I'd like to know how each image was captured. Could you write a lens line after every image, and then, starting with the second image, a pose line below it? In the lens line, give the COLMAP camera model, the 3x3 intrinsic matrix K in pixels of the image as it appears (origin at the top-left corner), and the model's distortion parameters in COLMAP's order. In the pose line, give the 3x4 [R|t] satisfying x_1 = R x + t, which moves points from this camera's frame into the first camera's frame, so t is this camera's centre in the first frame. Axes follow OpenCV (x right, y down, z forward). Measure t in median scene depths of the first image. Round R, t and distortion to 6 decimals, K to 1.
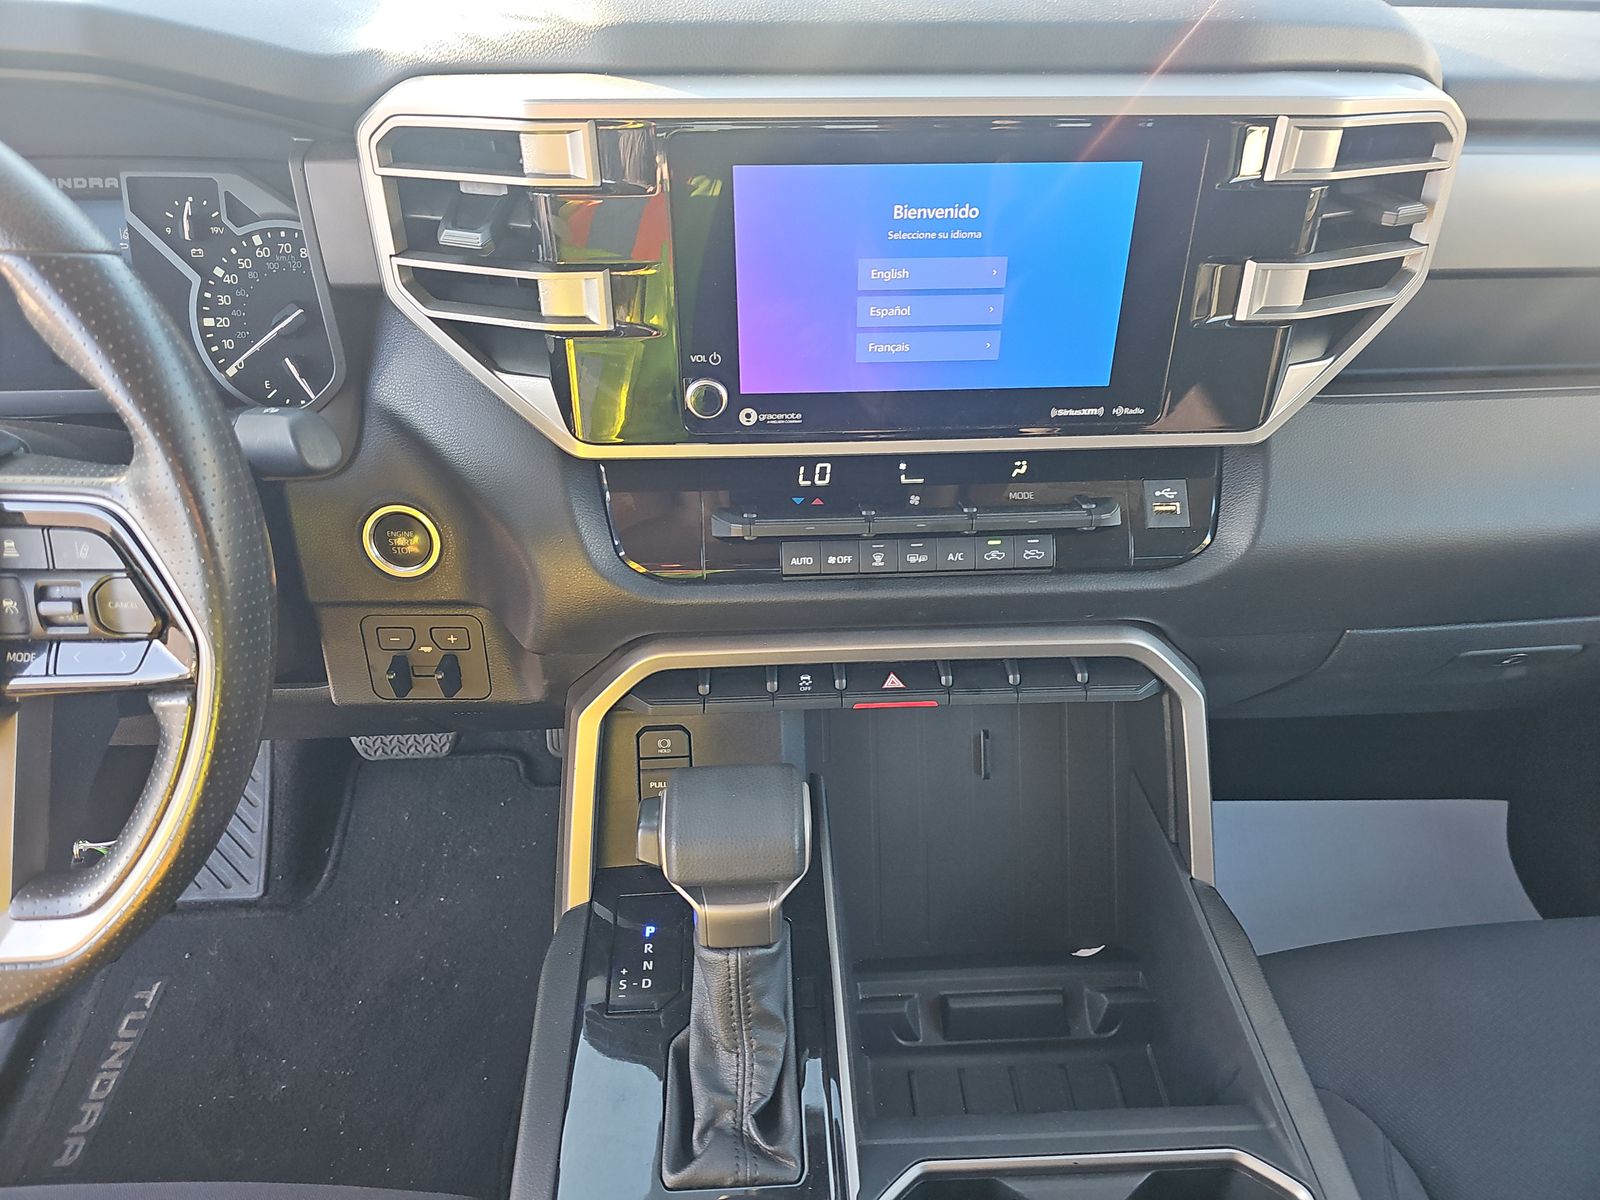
lens RADIAL K [[1049.9, 0, 800.0], [0, 1049.9, 600.0], [0, 0, 1]] dist [-0.002524, -0.036752]
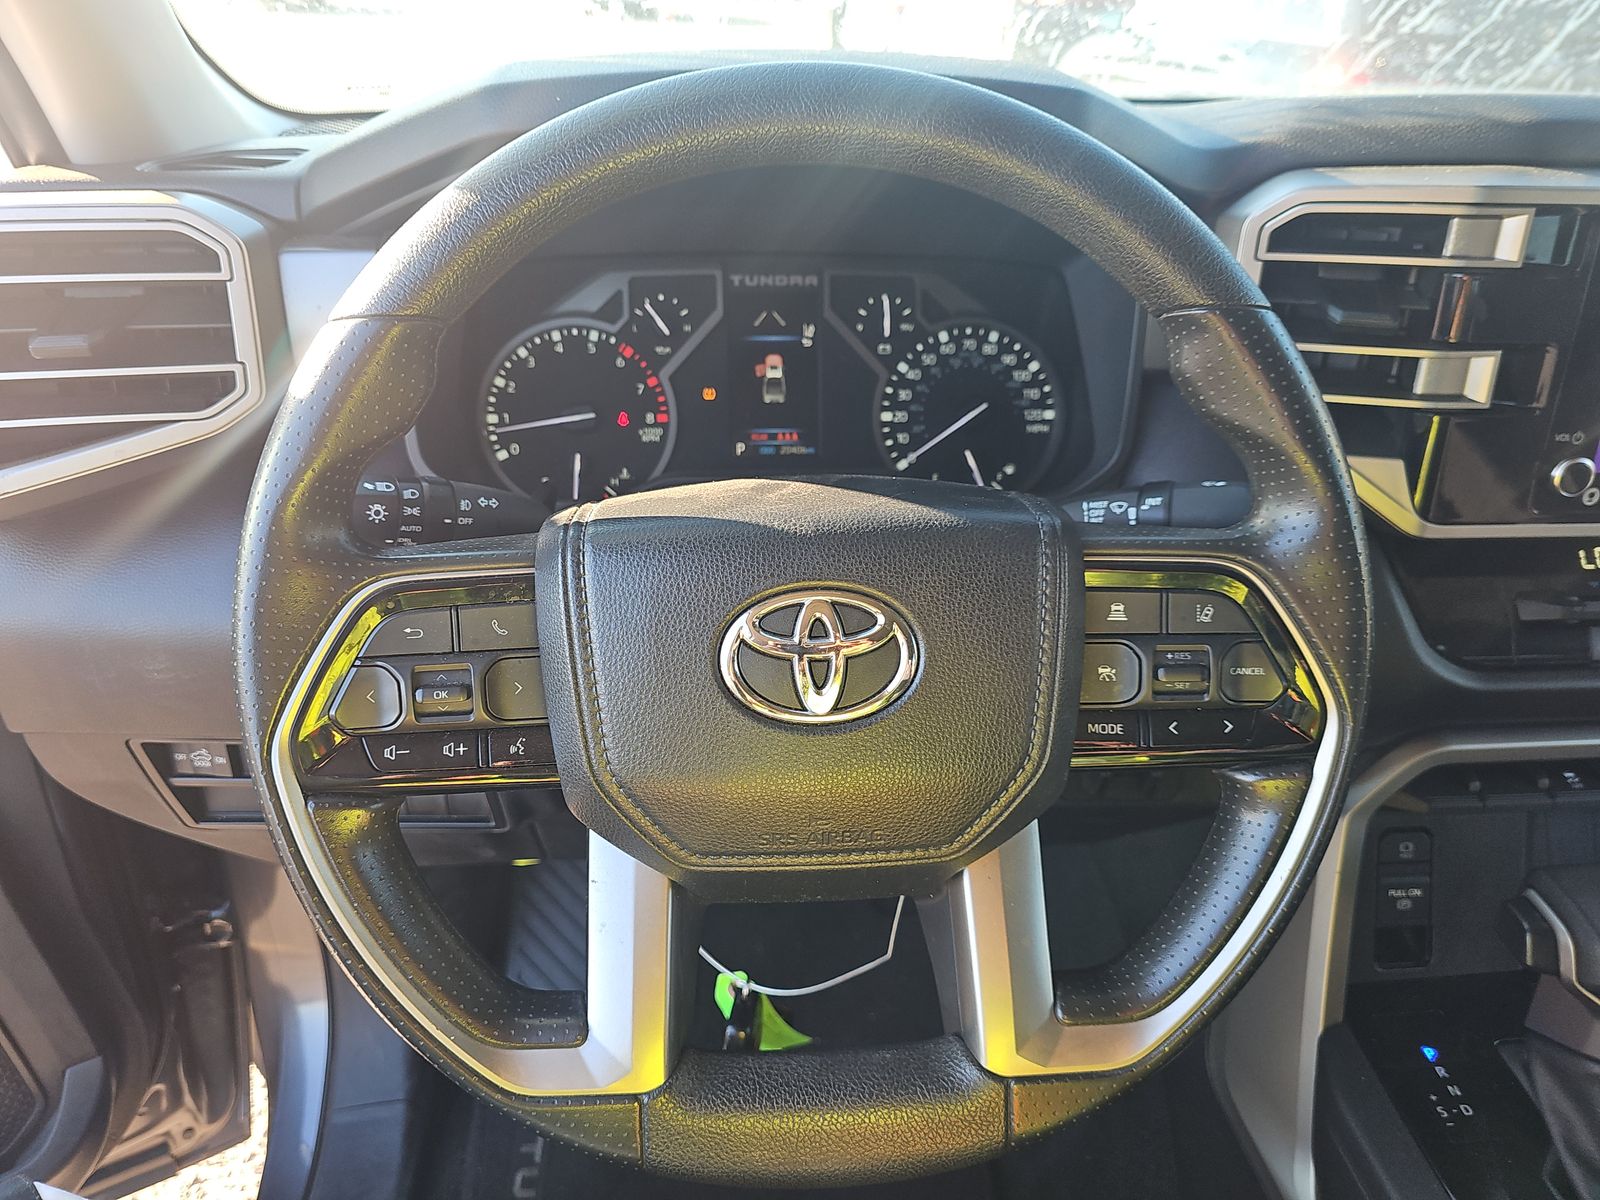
lens RADIAL K [[1075.2, 0, 803.4], [0, 1075.2, 579.0], [0, 0, 1]] dist [0.068129, -0.132992]
pose [[0.999148, -0.004496, -0.041021, -0.612172], [-0.001500, 0.989434, -0.144978, 0.040075], [0.041239, 0.144916, 0.988584, -0.008706]]
